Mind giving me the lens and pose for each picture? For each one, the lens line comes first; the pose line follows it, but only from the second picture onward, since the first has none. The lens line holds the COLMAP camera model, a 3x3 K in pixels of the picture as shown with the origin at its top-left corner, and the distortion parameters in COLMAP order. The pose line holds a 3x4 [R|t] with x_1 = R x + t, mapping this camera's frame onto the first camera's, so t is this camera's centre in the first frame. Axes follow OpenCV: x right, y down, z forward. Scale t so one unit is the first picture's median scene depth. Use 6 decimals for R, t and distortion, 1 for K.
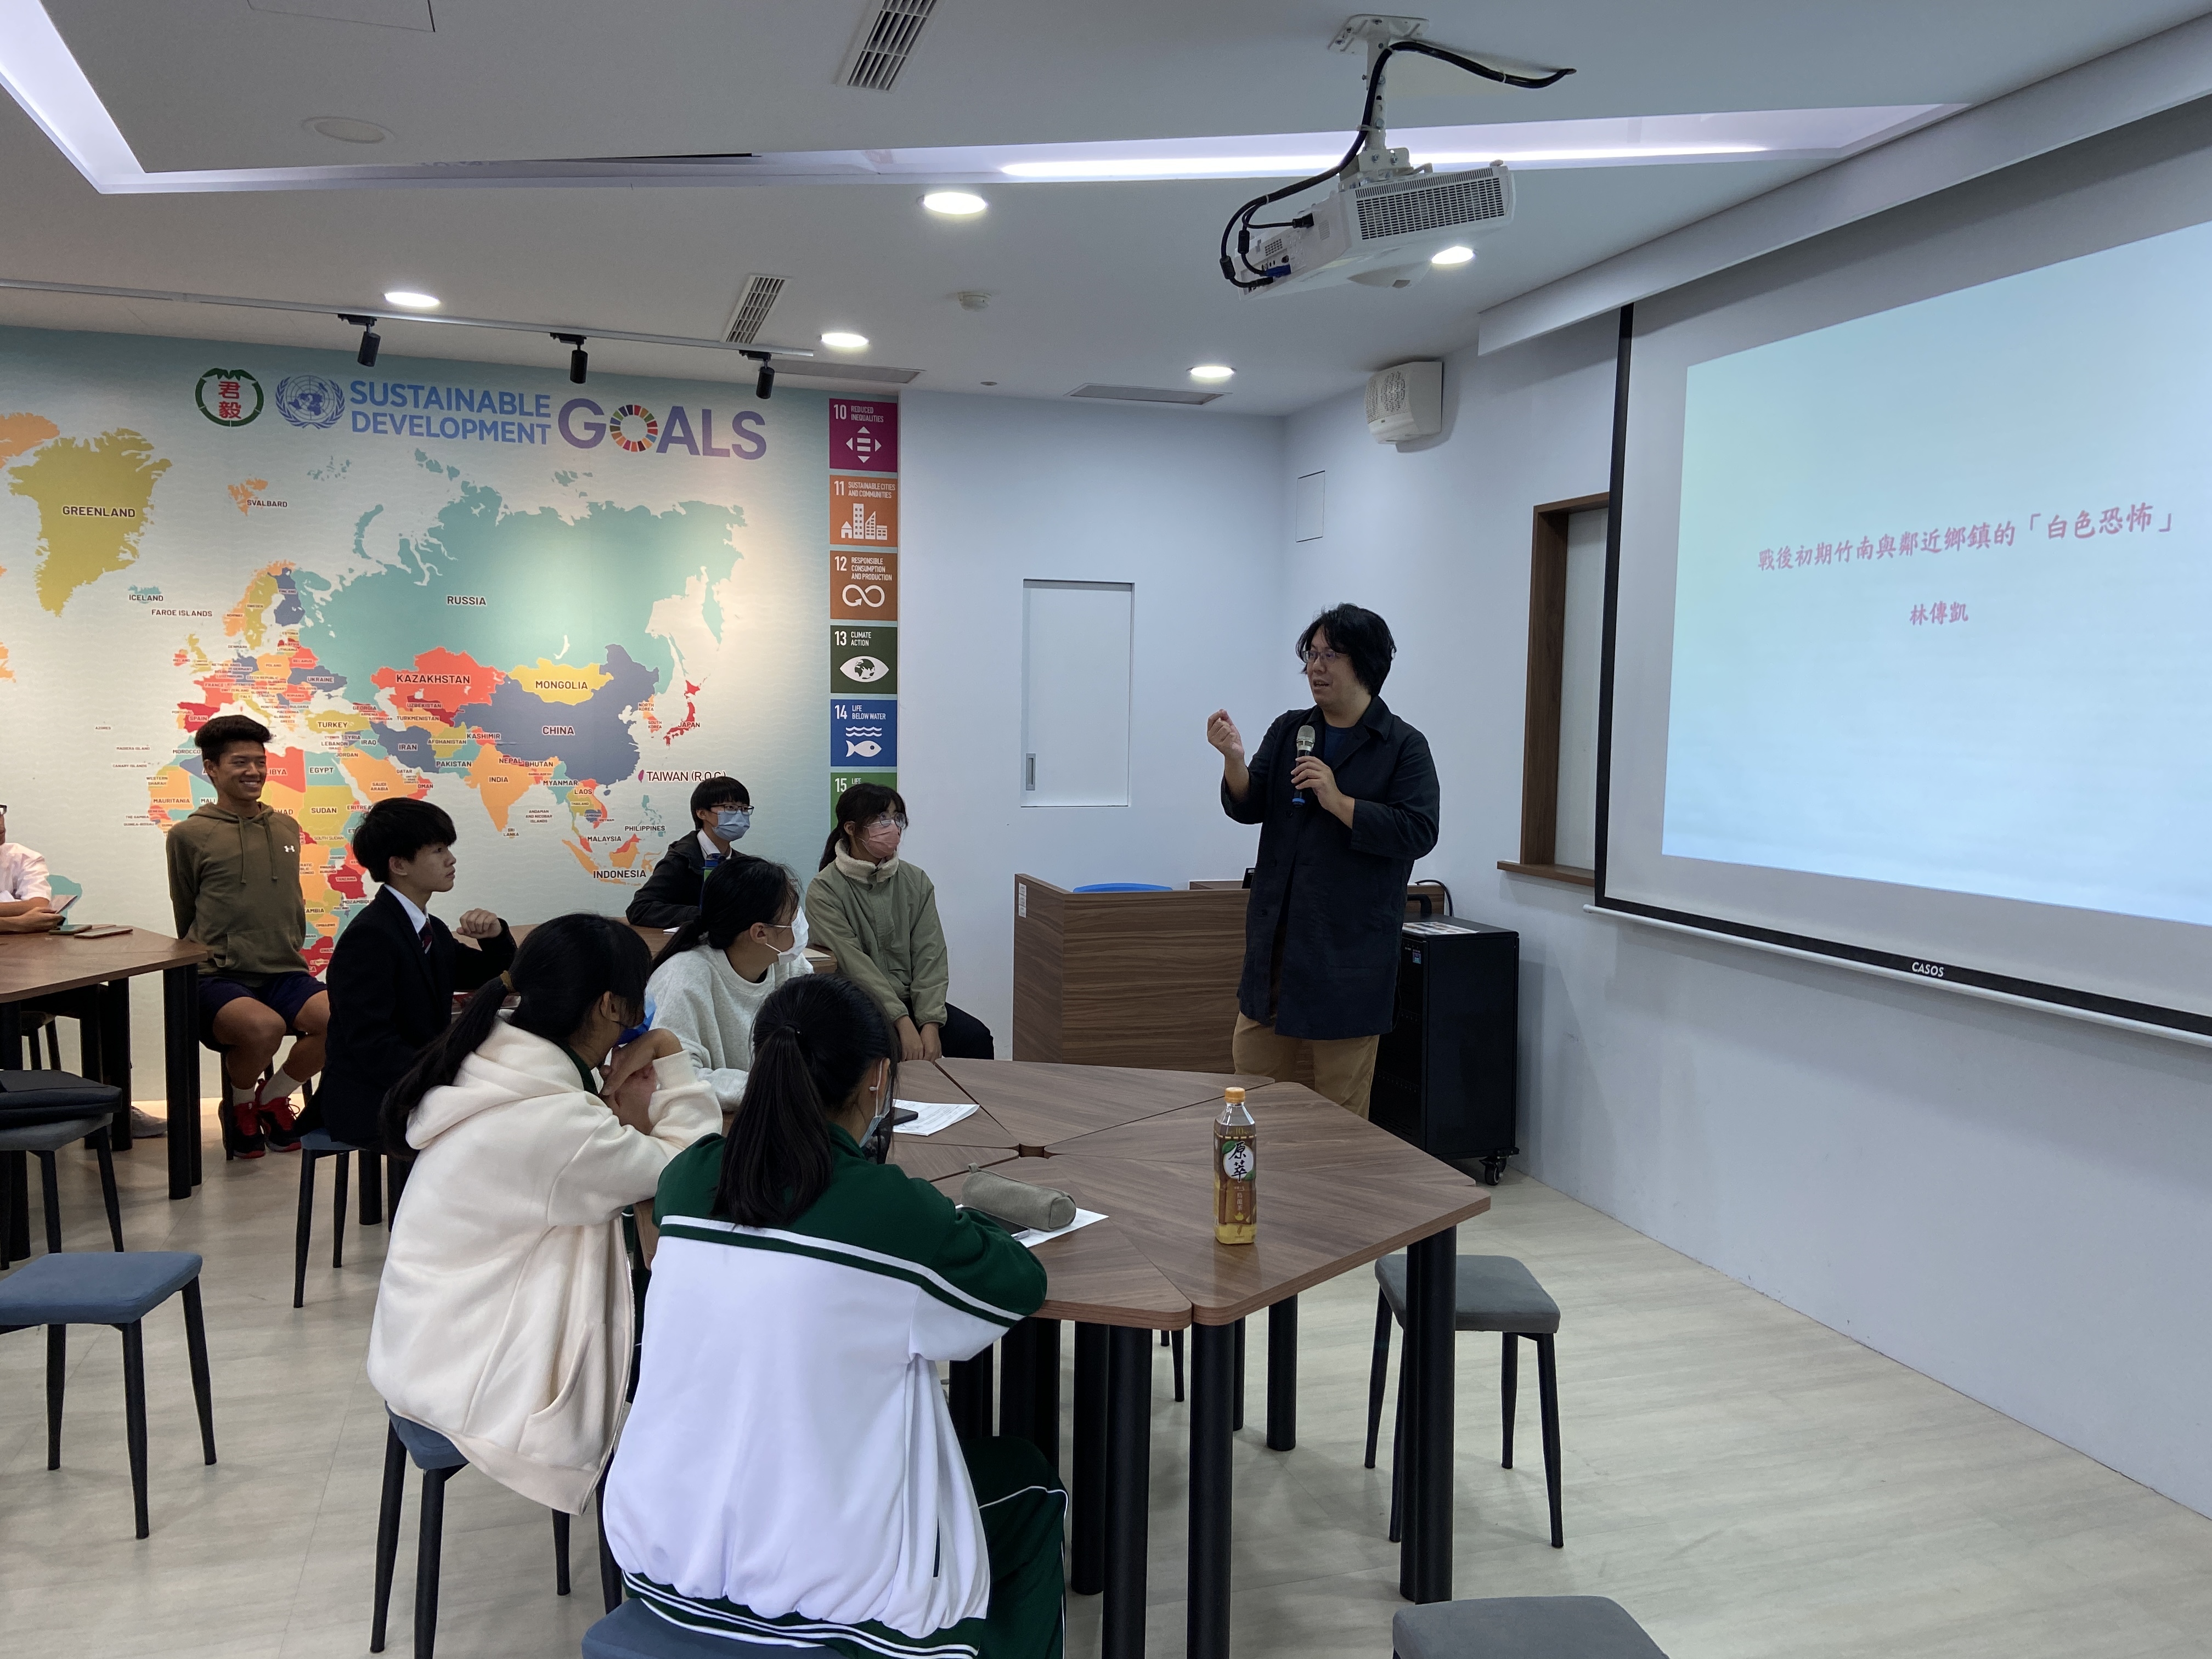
lens RADIAL K [[1661.1, 0, 1107.1], [0, 1661.1, 841.5], [0, 0, 1]] dist [0.088623, -0.007527]
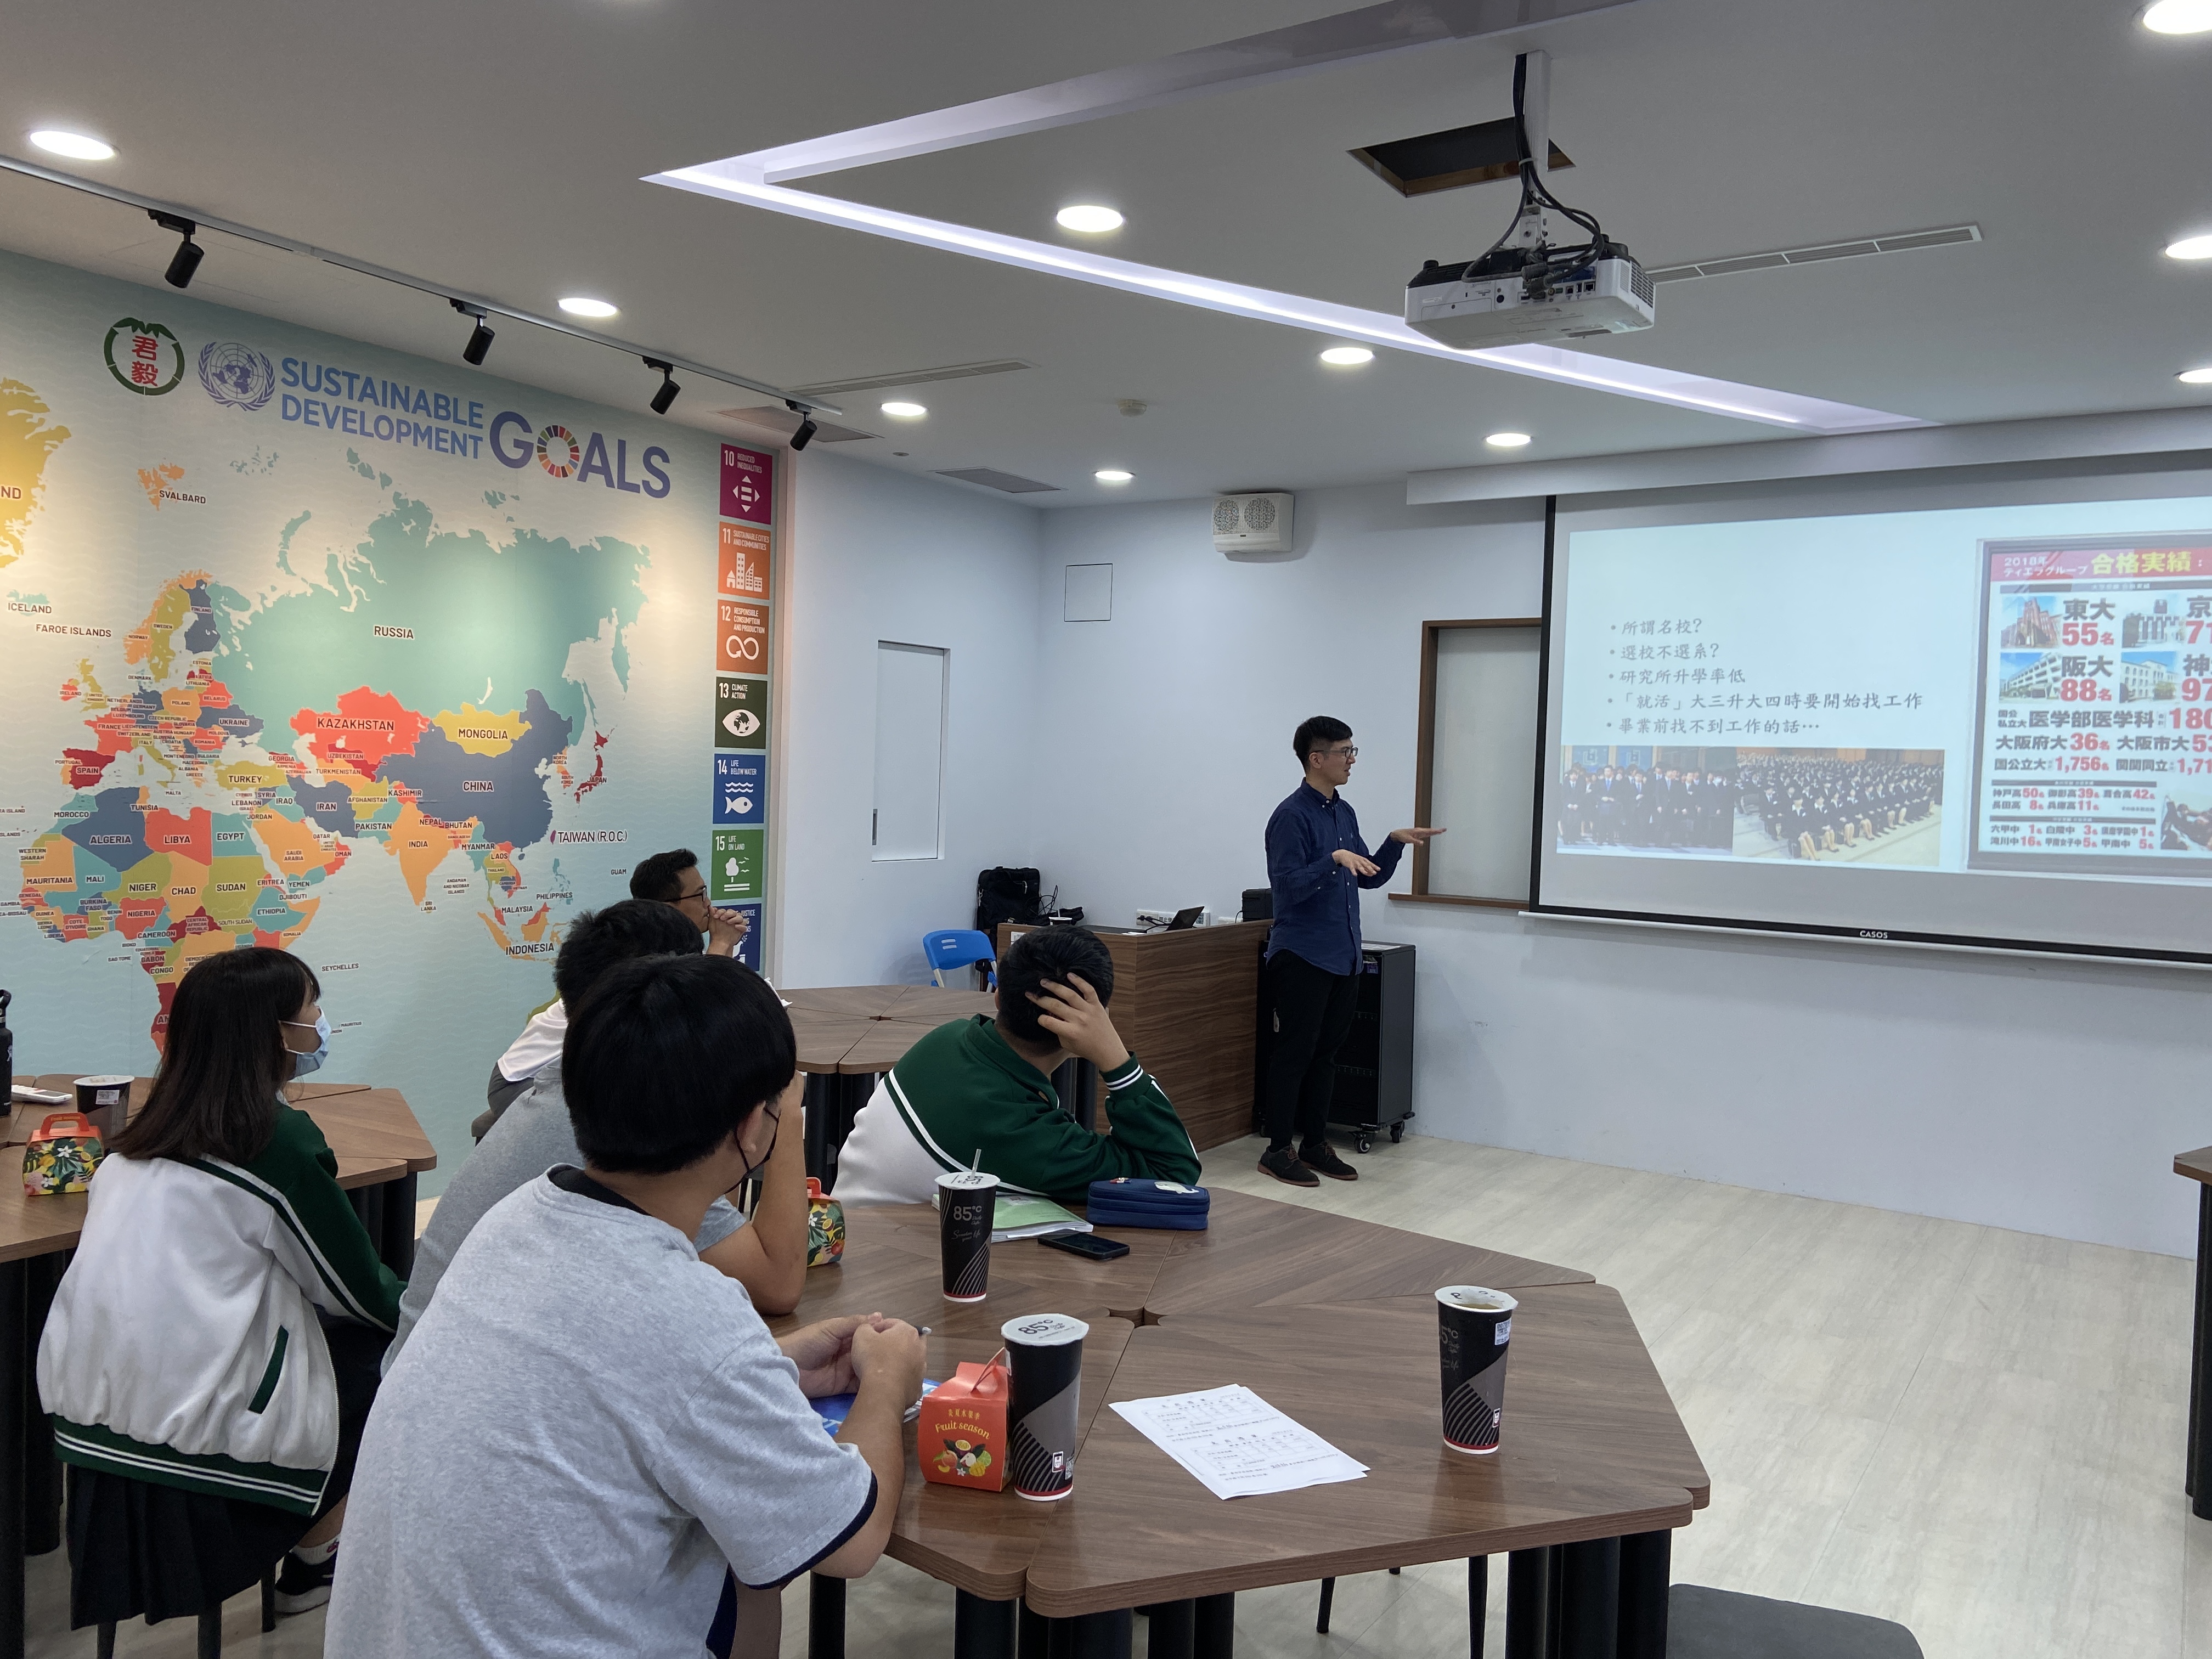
lens RADIAL K [[1661.1, 0, 1195.6], [0, 1661.1, 842.7], [0, 0, 1]] dist [0.088623, -0.007527]
pose [[0.763473, -0.019633, 0.645541, -0.622433], [0.040630, 0.999018, -0.017670, -0.006771], [-0.644560, 0.039719, 0.763521, 0.099446]]
